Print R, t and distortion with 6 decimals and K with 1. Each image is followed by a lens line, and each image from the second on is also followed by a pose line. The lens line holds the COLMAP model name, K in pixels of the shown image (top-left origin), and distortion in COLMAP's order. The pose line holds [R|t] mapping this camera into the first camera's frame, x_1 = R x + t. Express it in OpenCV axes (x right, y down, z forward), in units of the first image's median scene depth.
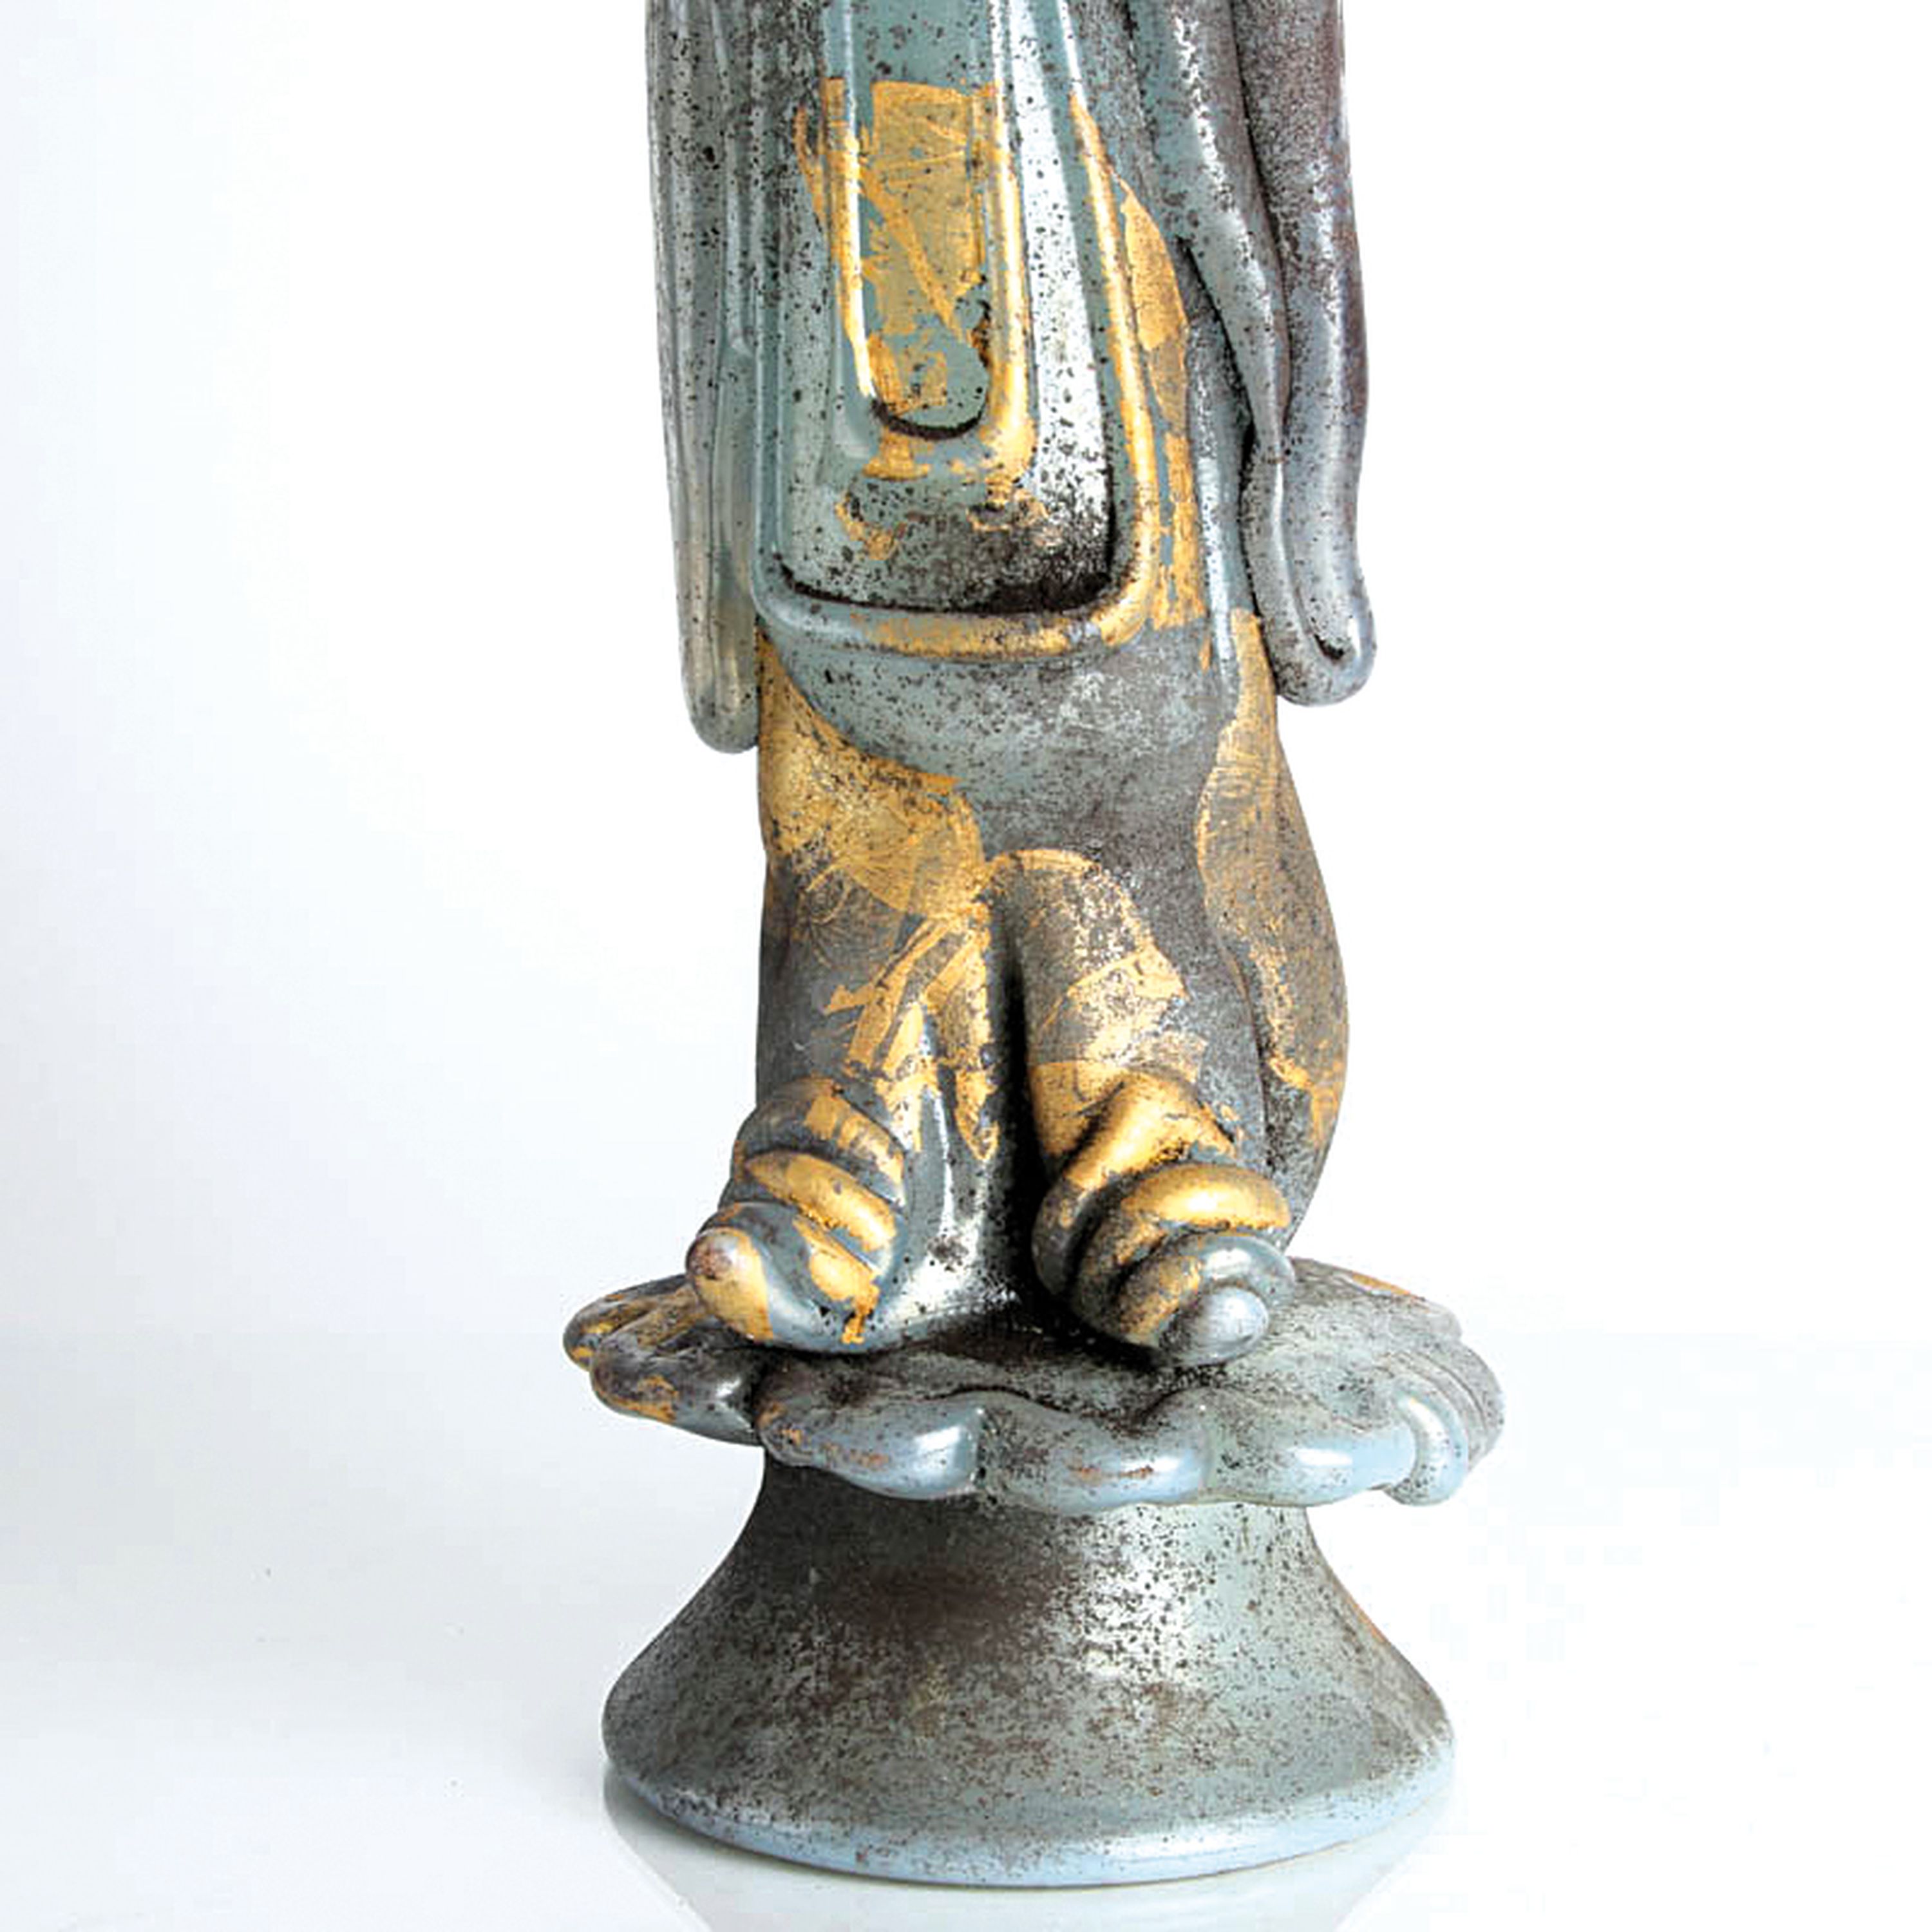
lens RADIAL K [[4452.9, 0, 966.0], [0, 4452.9, 966.0], [0, 0, 1]] dist [-0.002191, 0.102693]
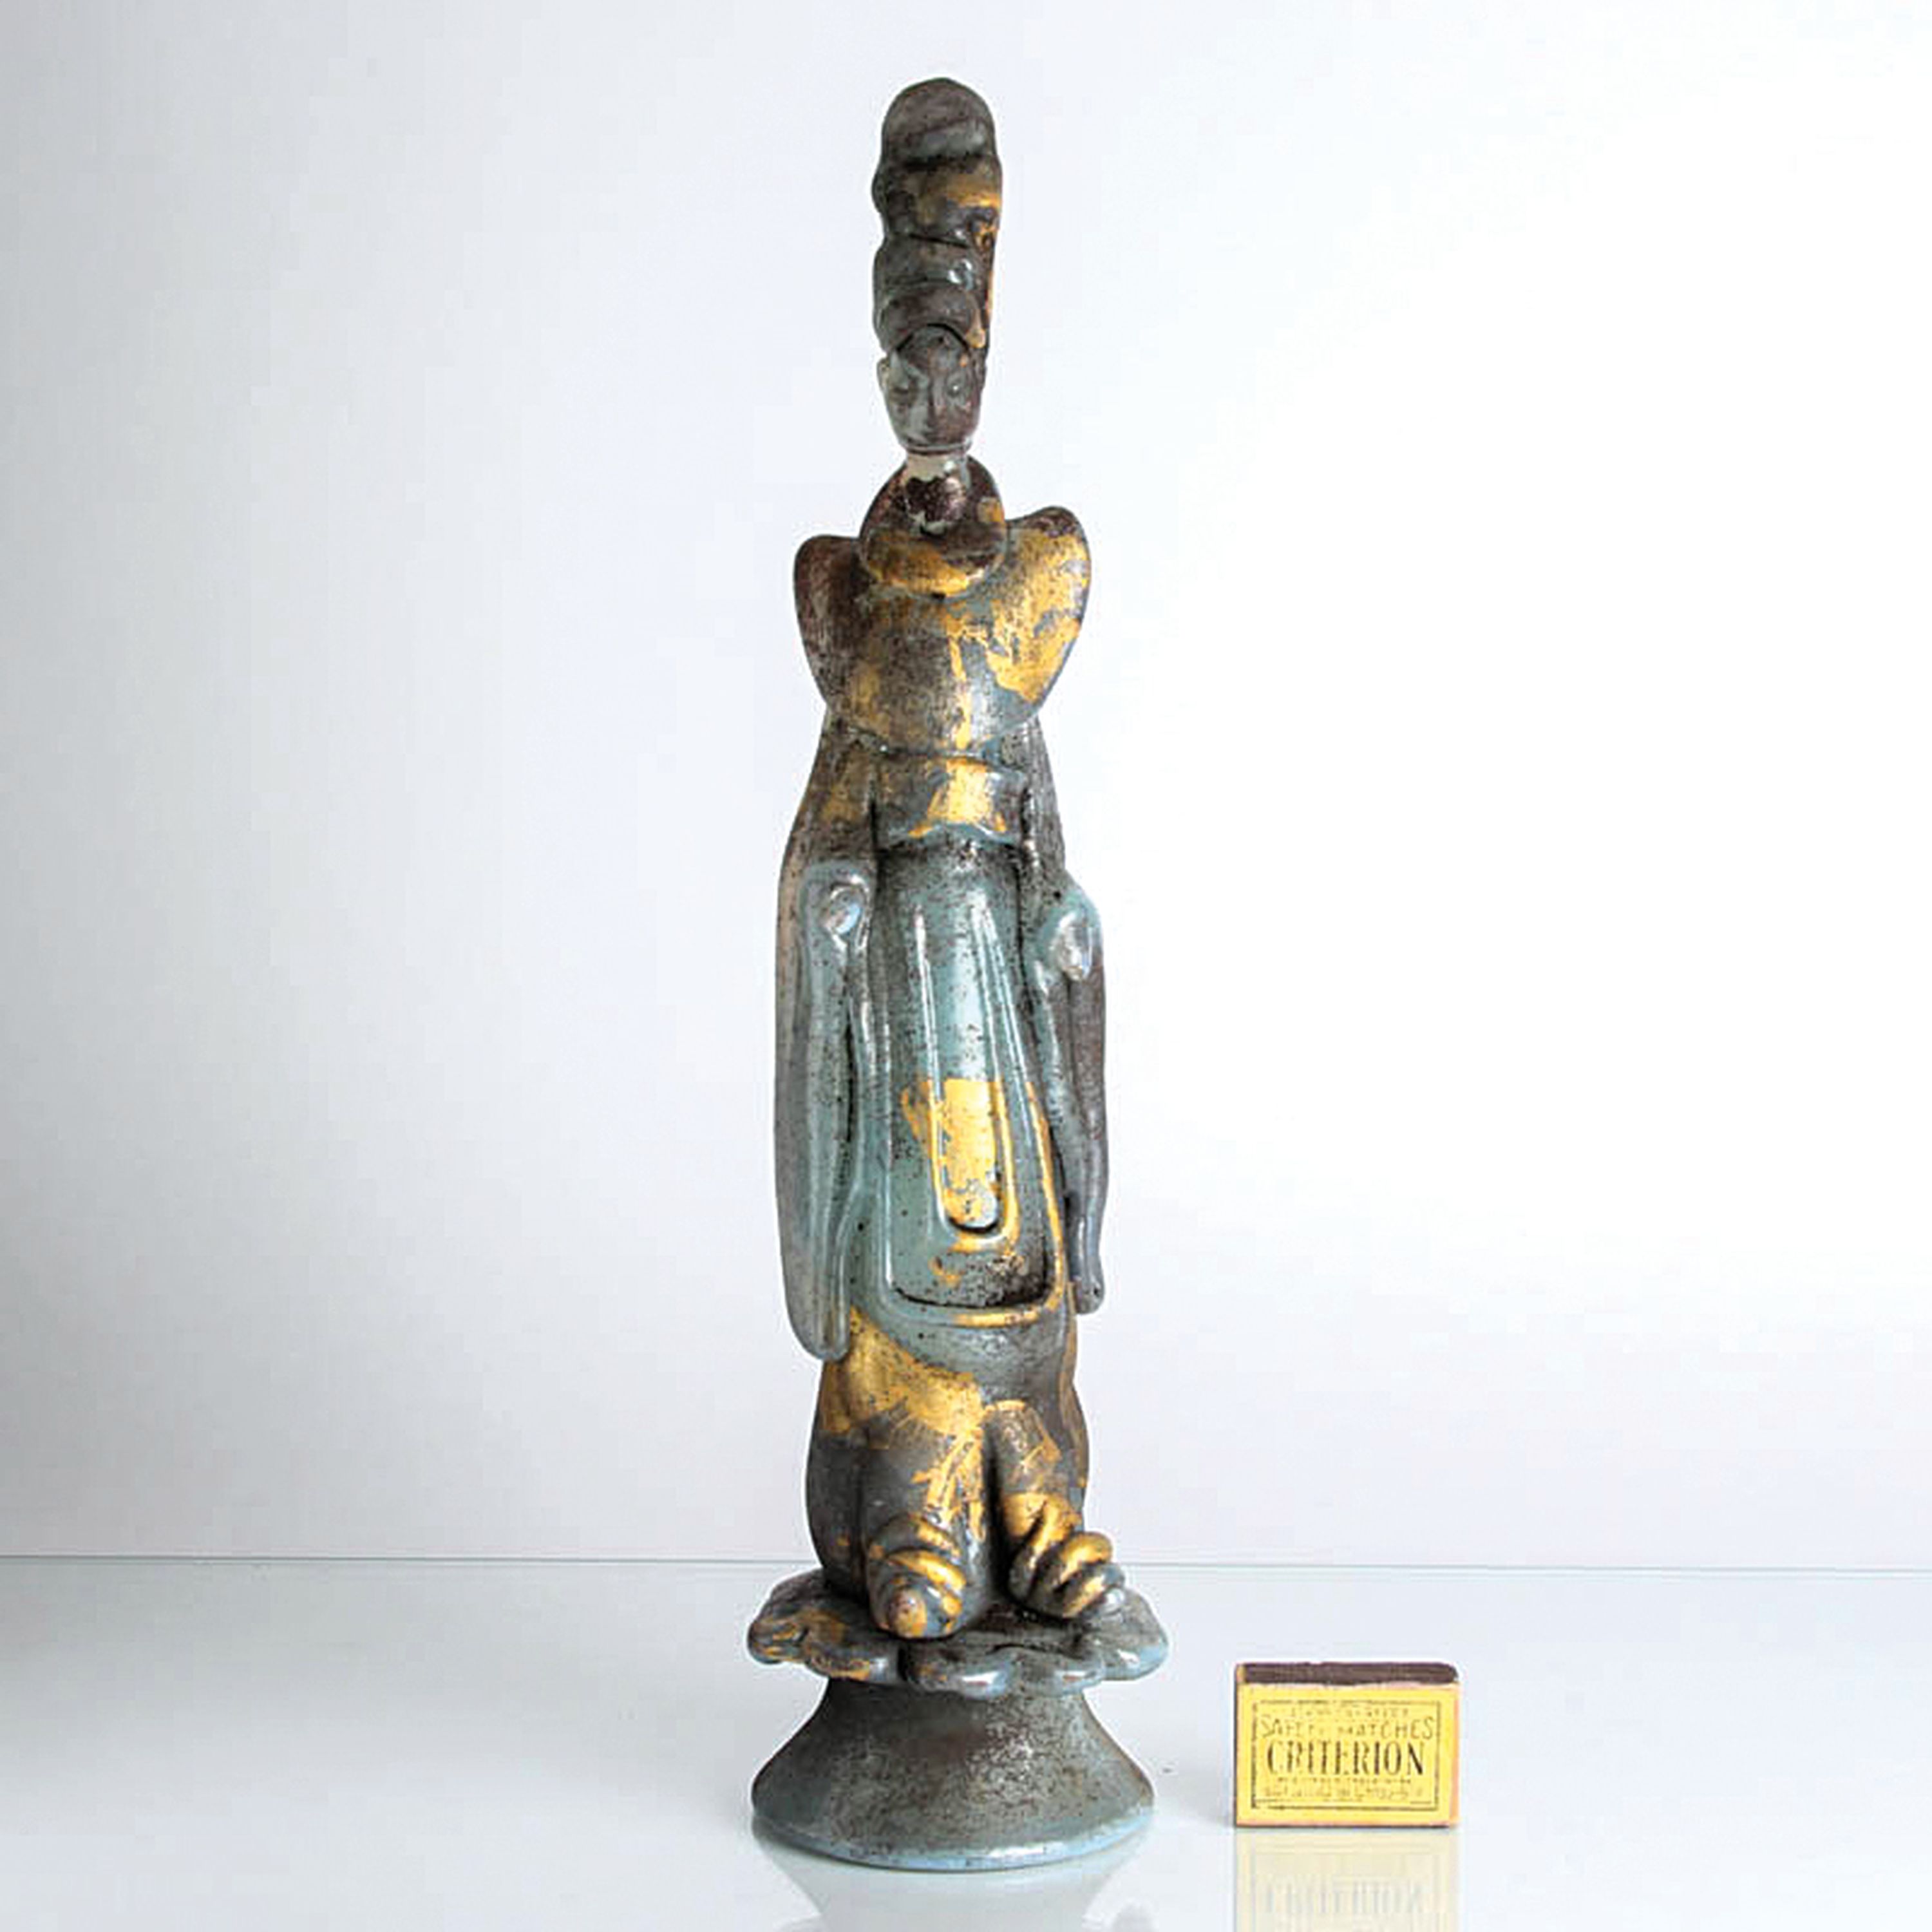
lens RADIAL K [[4452.9, 0, 966.0], [0, 4452.9, 966.0], [0, 0, 1]] dist [-0.002191, 0.102693]
pose [[0.916078, -0.069596, 0.394915, -0.869174], [0.069880, 0.997462, 0.013683, -0.276096], [-0.394865, 0.015062, 0.918616, -1.045114]]
